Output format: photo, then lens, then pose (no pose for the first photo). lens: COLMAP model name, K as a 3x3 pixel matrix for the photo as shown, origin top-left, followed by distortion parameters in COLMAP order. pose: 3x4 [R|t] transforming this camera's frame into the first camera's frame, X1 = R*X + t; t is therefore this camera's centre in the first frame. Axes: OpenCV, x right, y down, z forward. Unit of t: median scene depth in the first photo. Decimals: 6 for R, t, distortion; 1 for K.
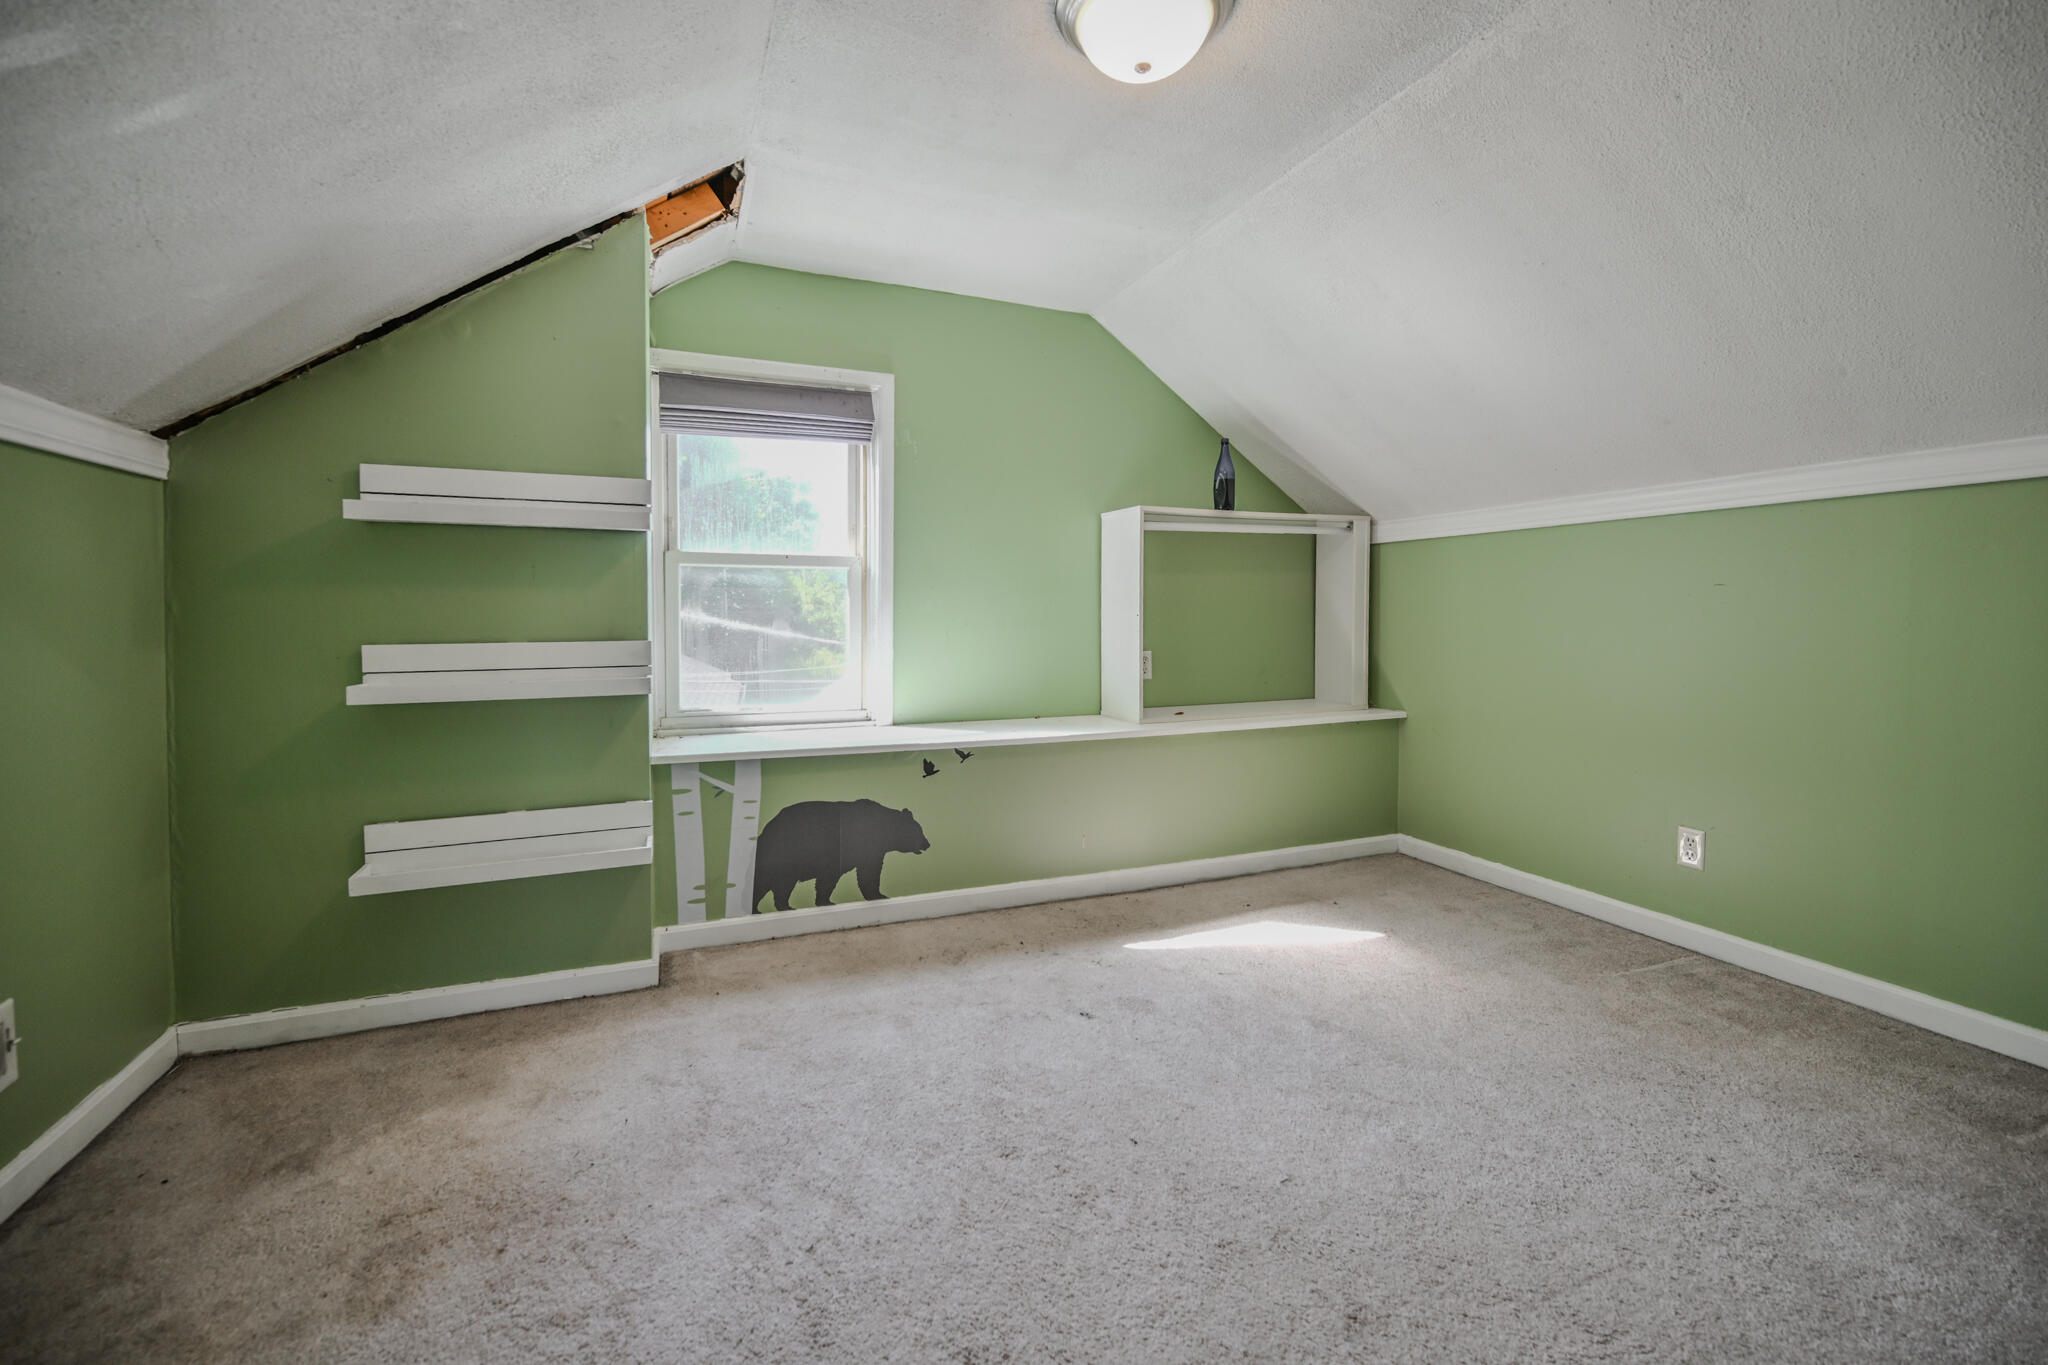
lens RADIAL K [[848.9, 0, 1000.2], [0, 848.9, 629.8], [0, 0, 1]] dist [-0.000443, 0.000079]
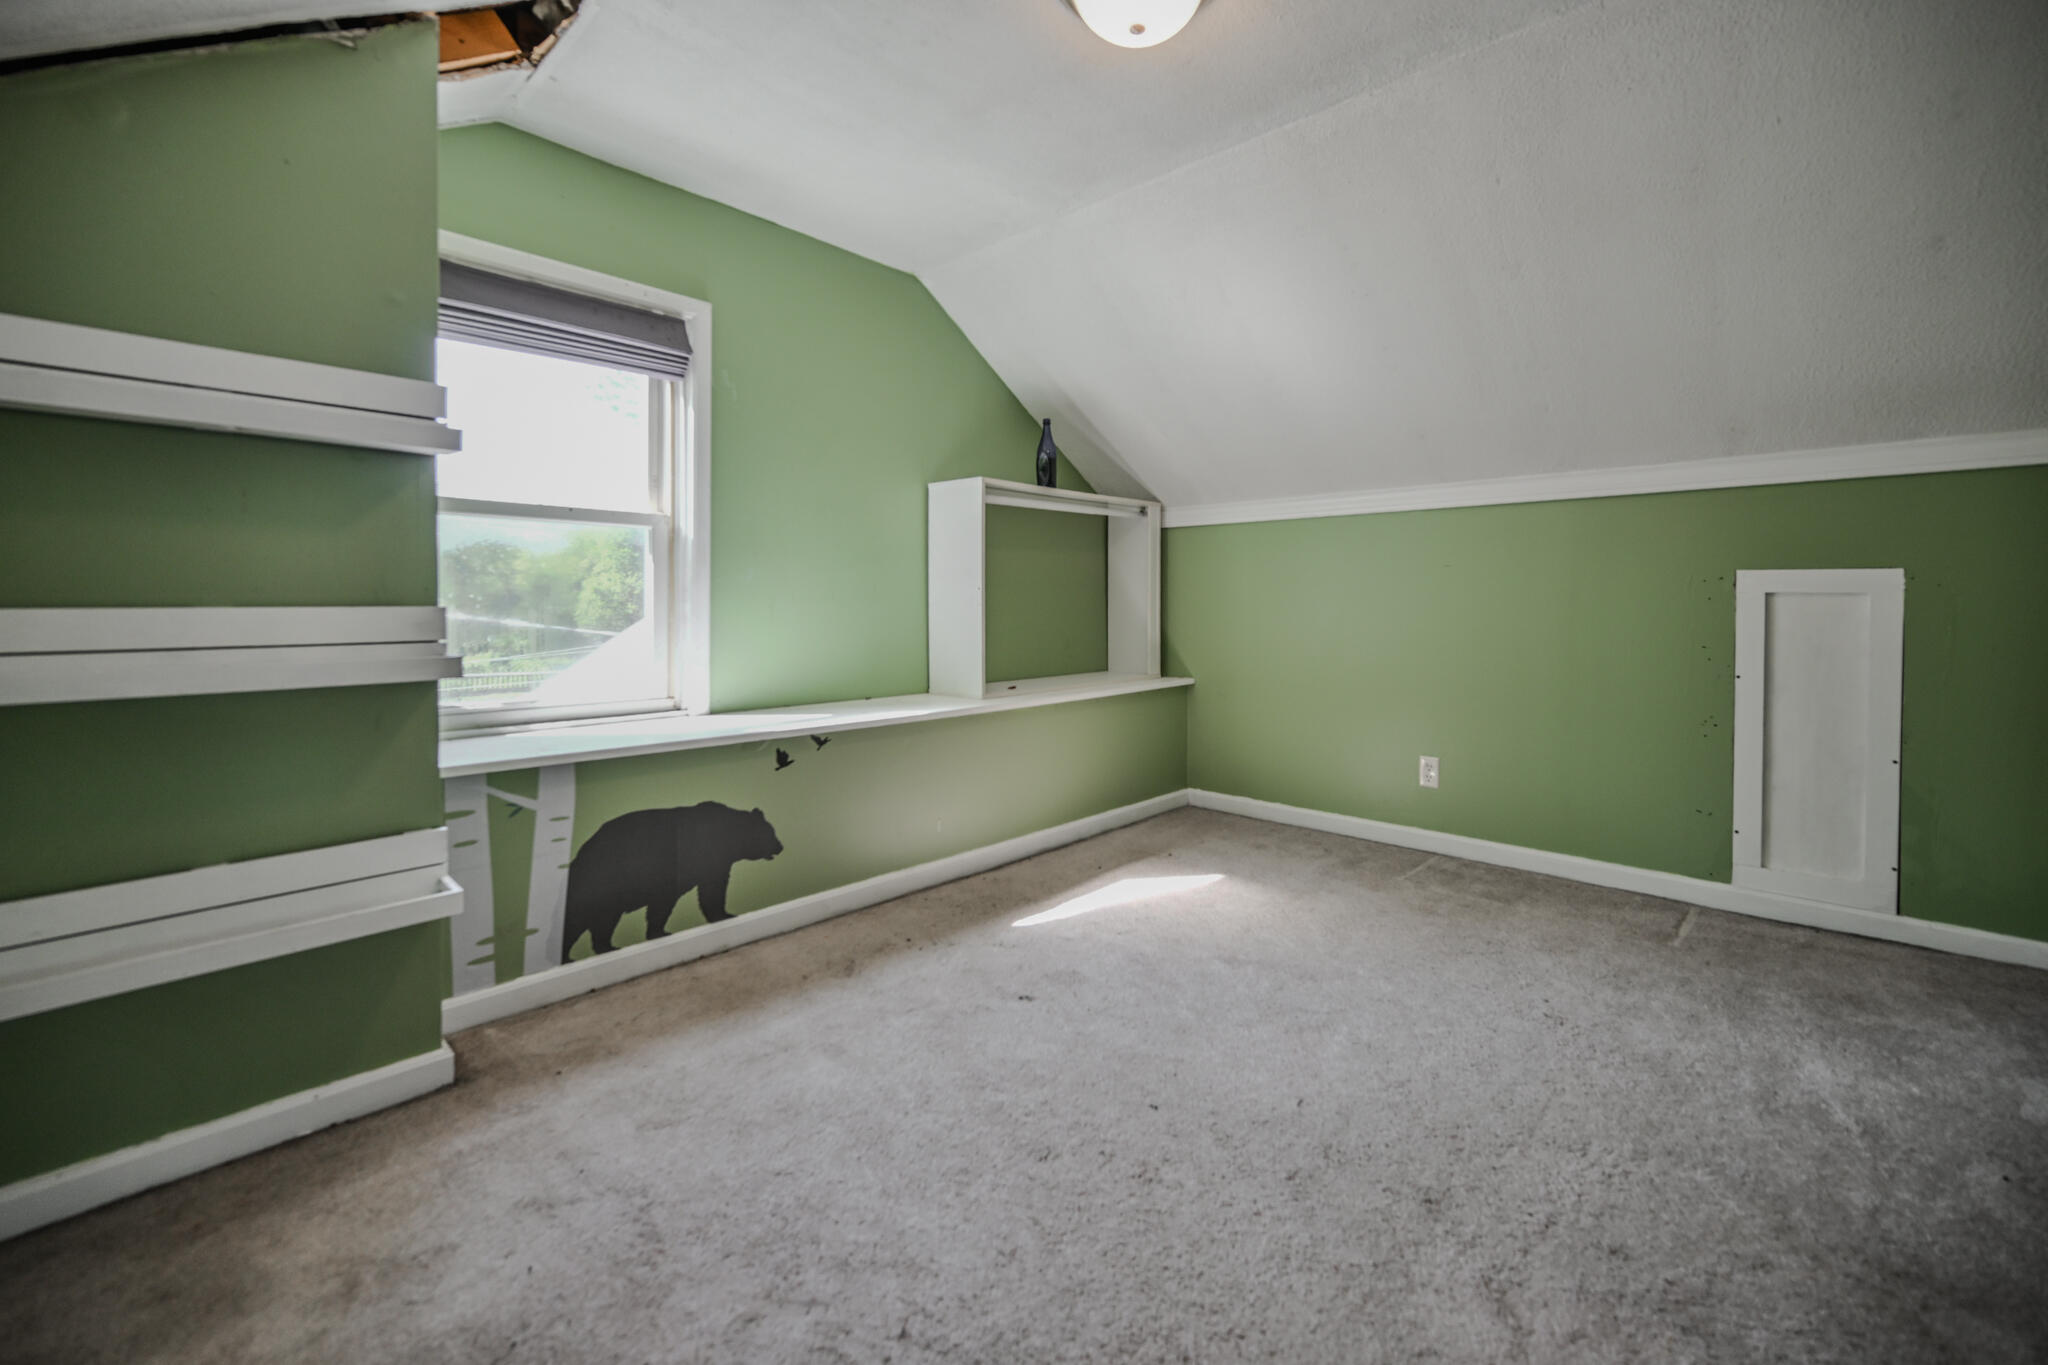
lens RADIAL K [[848.9, 0, 1060.4], [0, 848.9, 605.9], [0, 0, 1]] dist [-0.000443, 0.000079]
pose [[0.891866, 0.002973, 0.452289, -0.281559], [0.005206, 0.999845, -0.016840, 0.028412], [-0.452269, 0.017374, 0.891712, 0.119072]]
